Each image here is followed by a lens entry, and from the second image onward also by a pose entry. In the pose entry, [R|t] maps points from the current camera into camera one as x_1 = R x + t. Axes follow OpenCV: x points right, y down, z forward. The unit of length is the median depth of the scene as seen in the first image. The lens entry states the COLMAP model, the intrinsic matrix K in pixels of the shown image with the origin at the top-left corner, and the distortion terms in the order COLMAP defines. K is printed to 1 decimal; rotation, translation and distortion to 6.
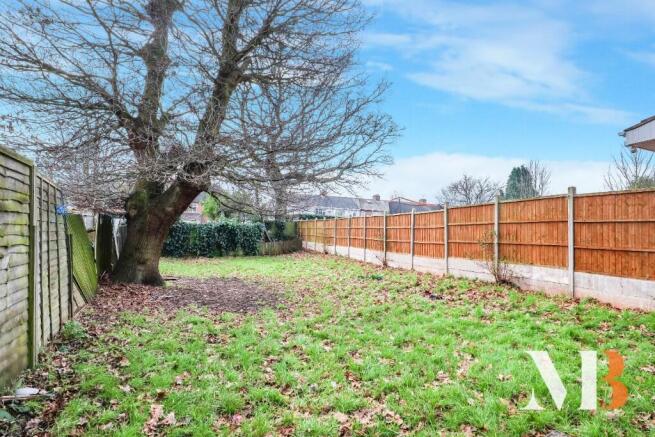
lens RADIAL K [[340.5, 0, 327.4], [0, 340.5, 218.5], [0, 0, 1]] dist [-0.027118, 0.006527]
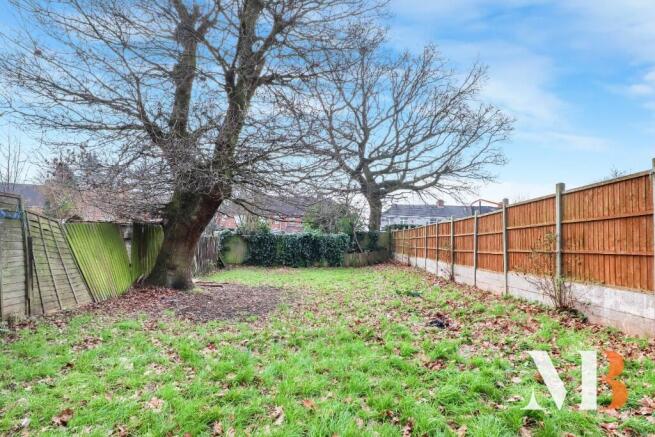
lens RADIAL K [[340.5, 0, 322.4], [0, 340.5, 234.0], [0, 0, 1]] dist [-0.027118, 0.006527]
pose [[0.934412, -0.011374, -0.356013, 0.186160], [0.014381, 0.999880, 0.005801, 0.015398], [0.355904, -0.010540, 0.934463, 0.116062]]
